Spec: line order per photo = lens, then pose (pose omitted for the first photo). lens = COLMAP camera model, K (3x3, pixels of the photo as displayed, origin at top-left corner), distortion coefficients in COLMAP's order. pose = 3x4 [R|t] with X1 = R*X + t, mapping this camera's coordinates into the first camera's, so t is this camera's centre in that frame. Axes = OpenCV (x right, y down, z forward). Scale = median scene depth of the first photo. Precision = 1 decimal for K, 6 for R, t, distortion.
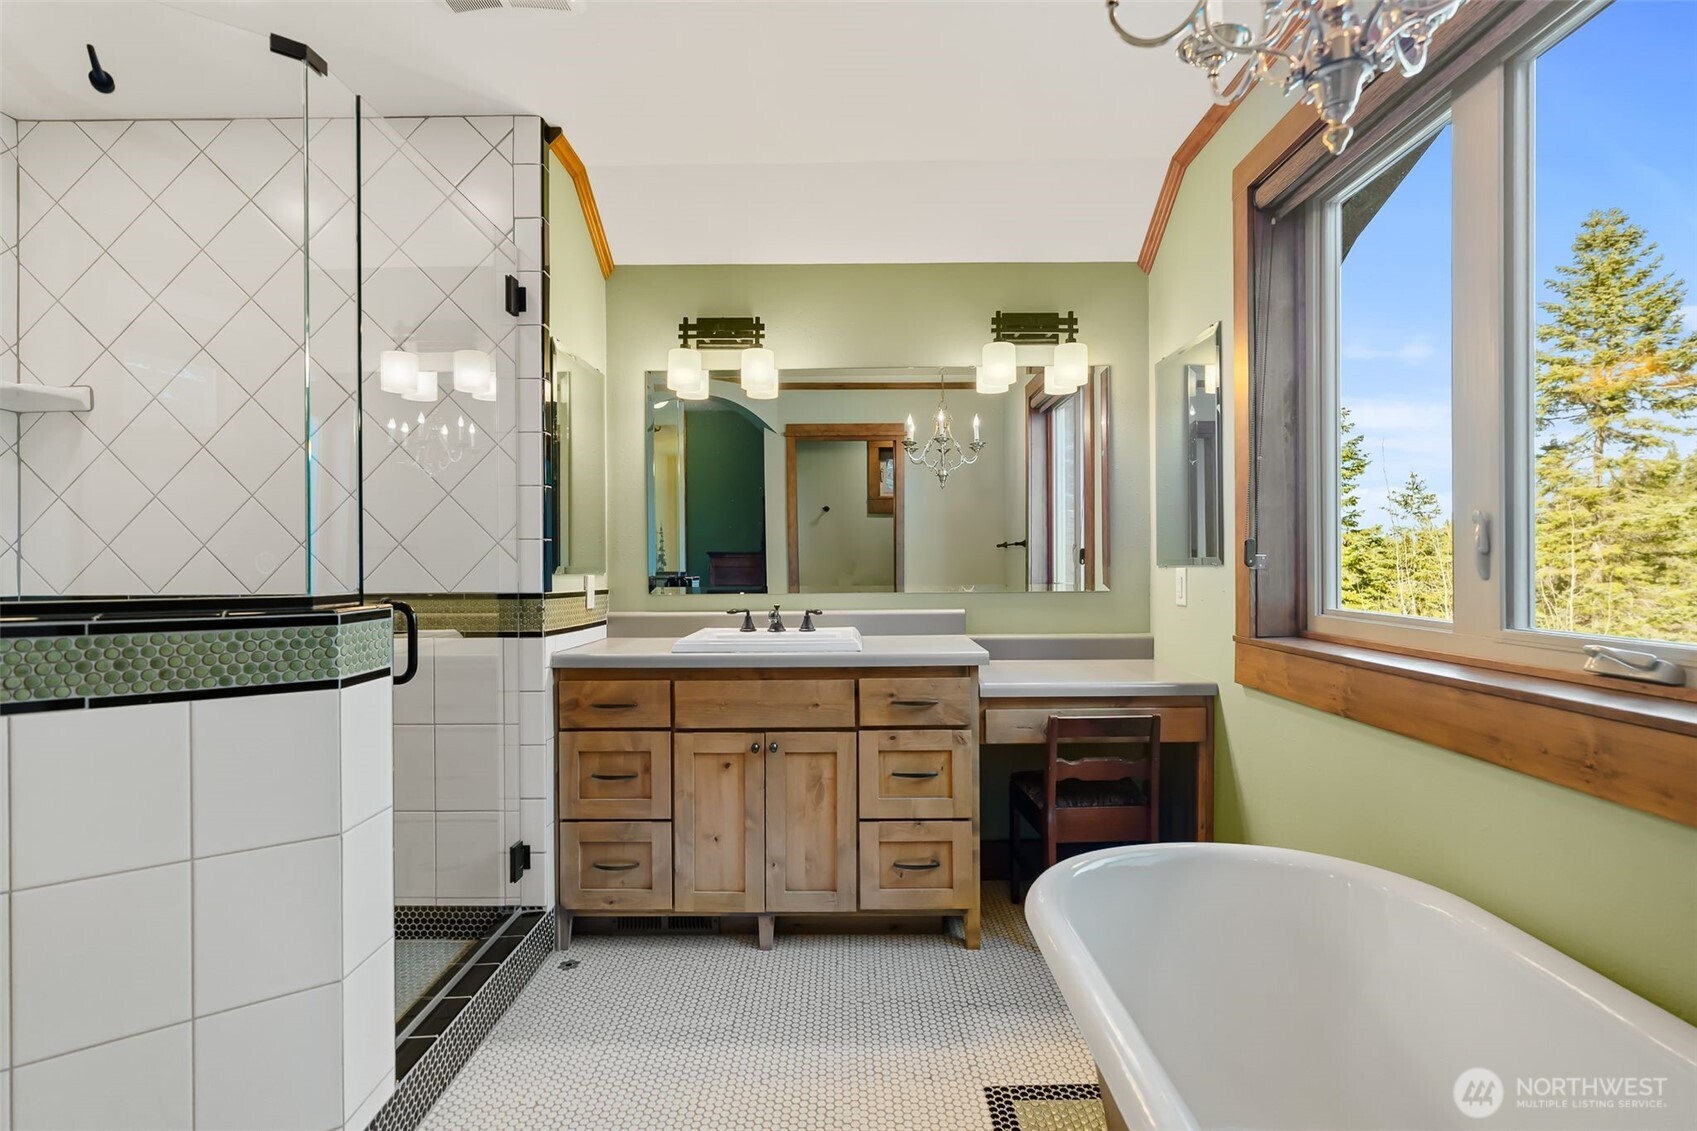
lens RADIAL K [[793.8, 0, 828.5], [0, 793.8, 588.2], [0, 0, 1]] dist [-0.005032, -0.000026]
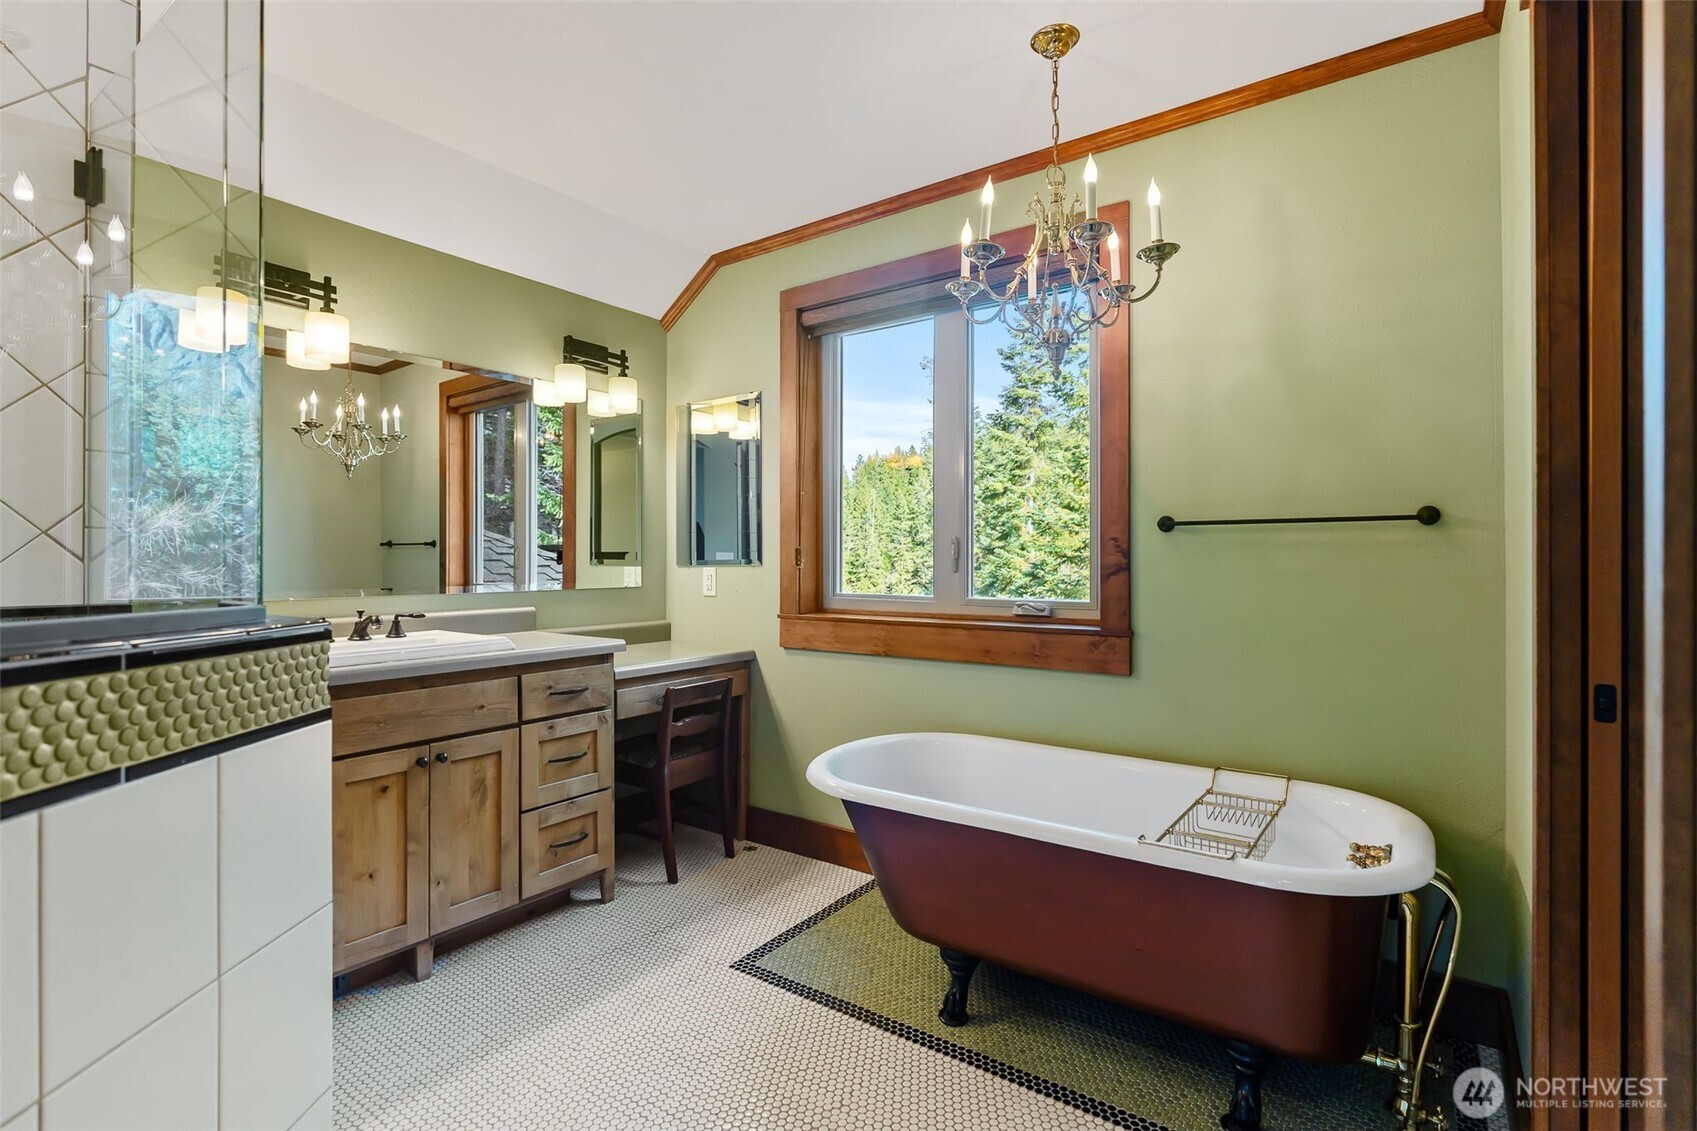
lens RADIAL K [[797.8, 0, 847.3], [0, 797.8, 575.7], [0, 0, 1]] dist [0.000528, 0.000185]
pose [[0.588867, -0.012480, 0.808134, -0.545219], [0.021837, 0.999761, -0.000473, -0.005829], [-0.807935, 0.017926, 0.588999, 0.042045]]
